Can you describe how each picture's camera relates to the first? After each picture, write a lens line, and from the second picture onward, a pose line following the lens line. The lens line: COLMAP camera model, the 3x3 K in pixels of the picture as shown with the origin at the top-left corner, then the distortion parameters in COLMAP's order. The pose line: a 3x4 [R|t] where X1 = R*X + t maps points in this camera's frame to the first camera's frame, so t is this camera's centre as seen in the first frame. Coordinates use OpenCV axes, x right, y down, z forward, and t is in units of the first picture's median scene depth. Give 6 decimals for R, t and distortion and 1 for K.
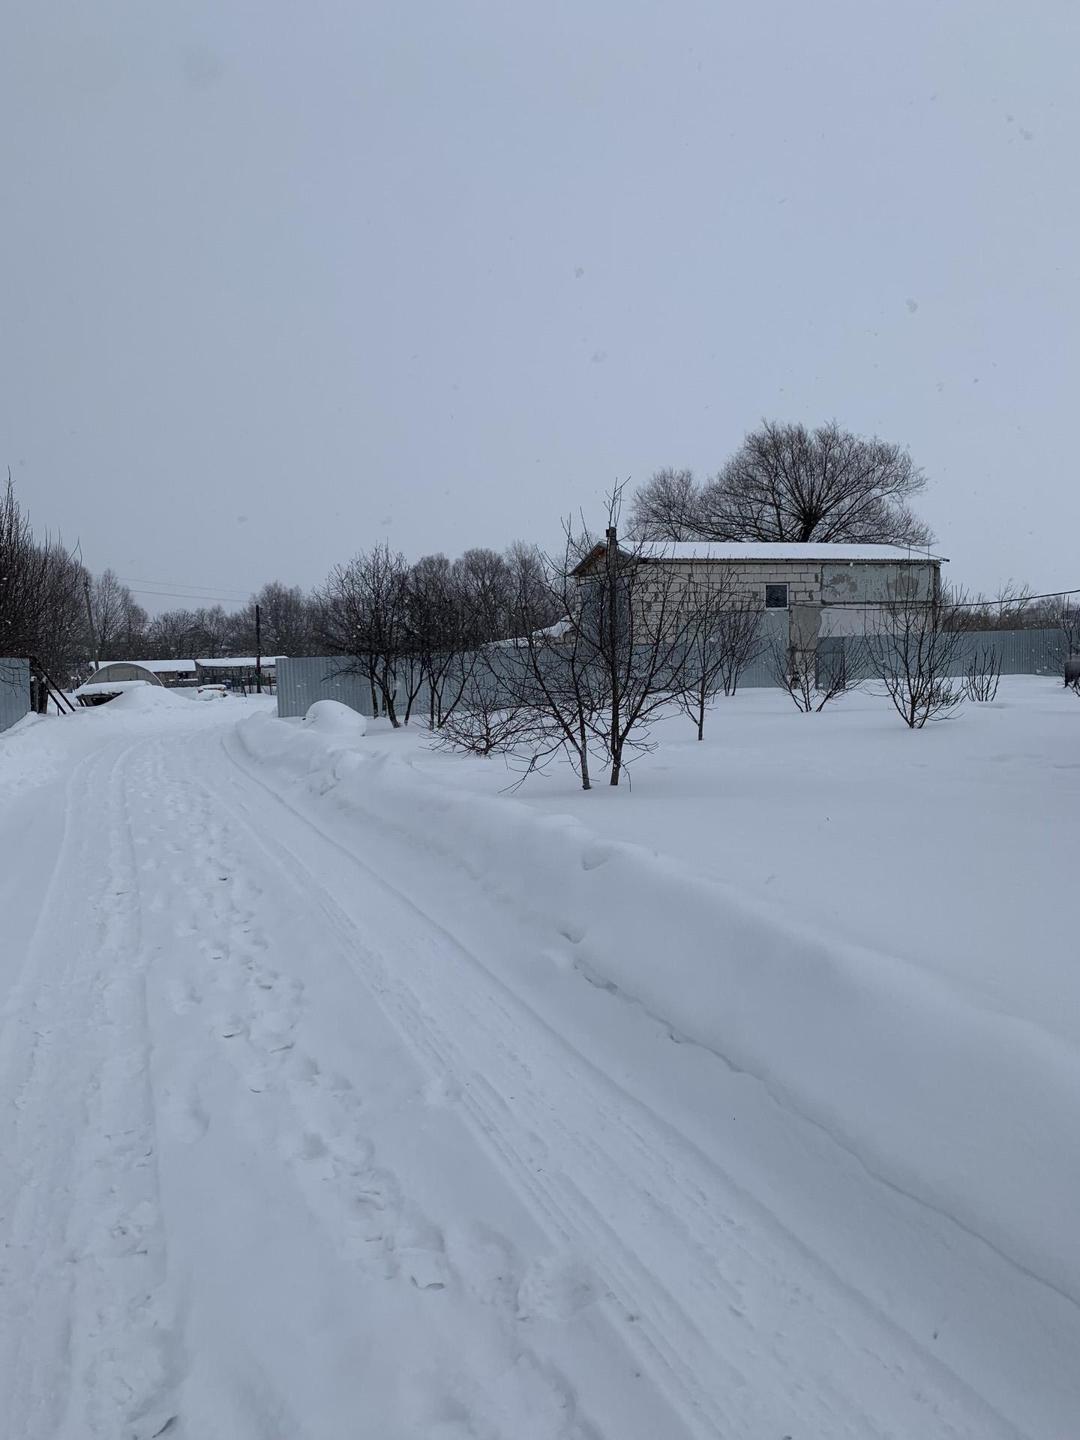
lens RADIAL K [[1100.7, 0, 550.0], [0, 1100.7, 720.1], [0, 0, 1]] dist [0.030227, -0.010031]
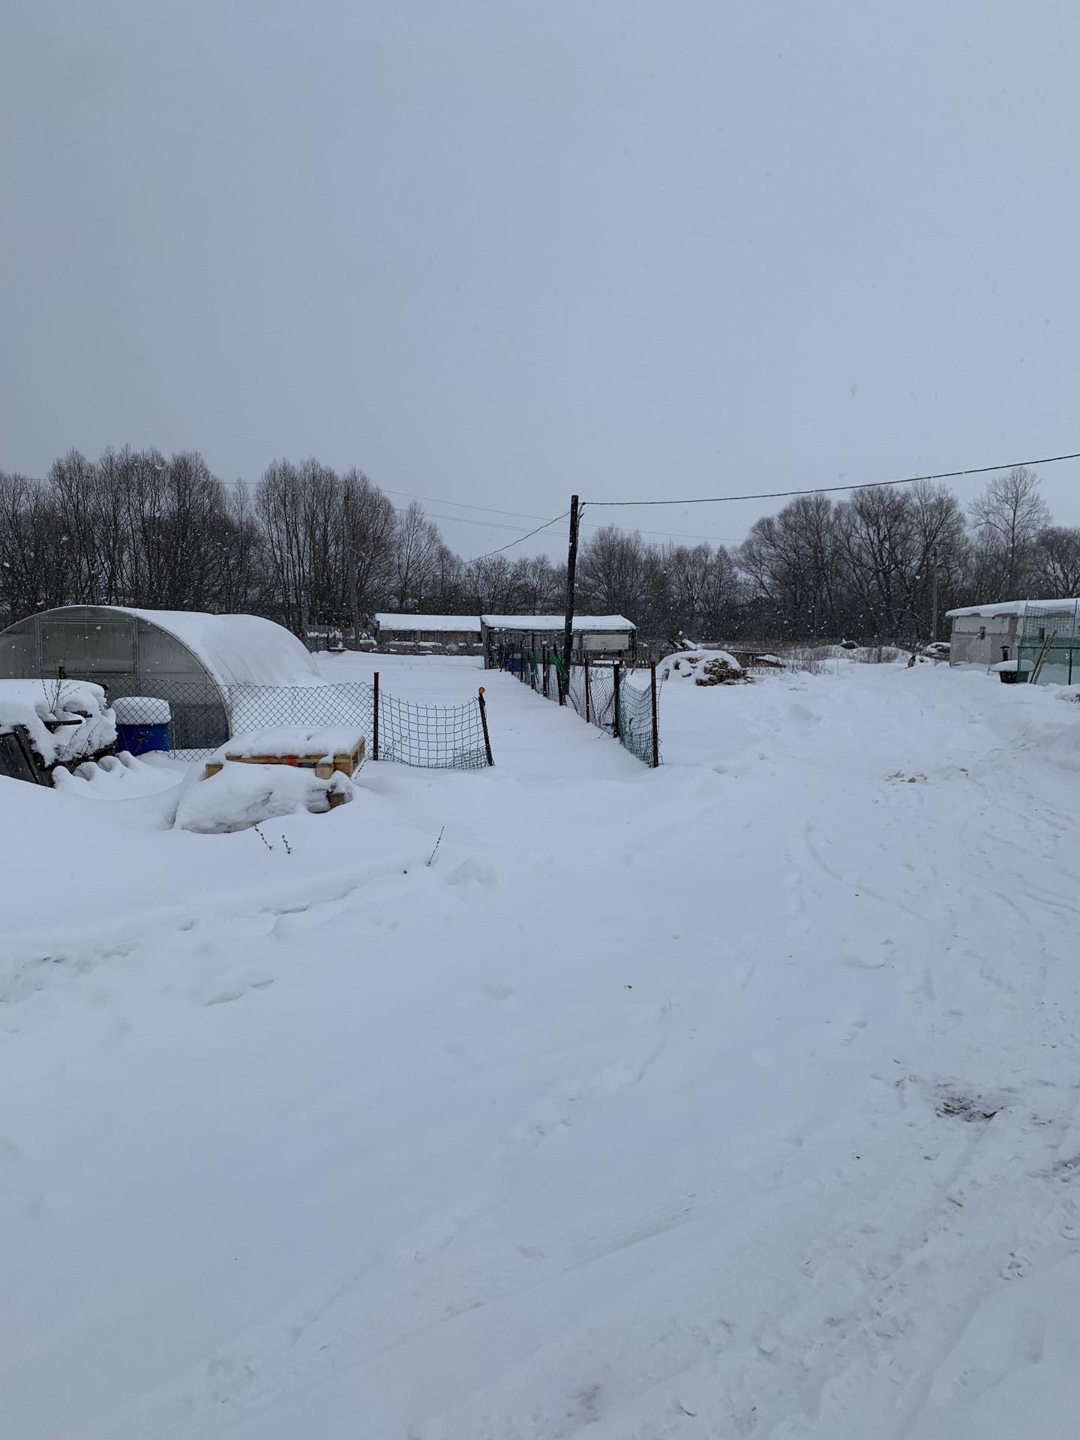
lens RADIAL K [[1100.7, 0, 540.5], [0, 1100.7, 725.0], [0, 0, 1]] dist [0.030227, -0.010031]
pose [[0.953965, 0.072931, -0.290915, -0.055457], [-0.062687, 0.997045, 0.044394, -0.012141], [0.293293, -0.024113, 0.955718, 0.222261]]
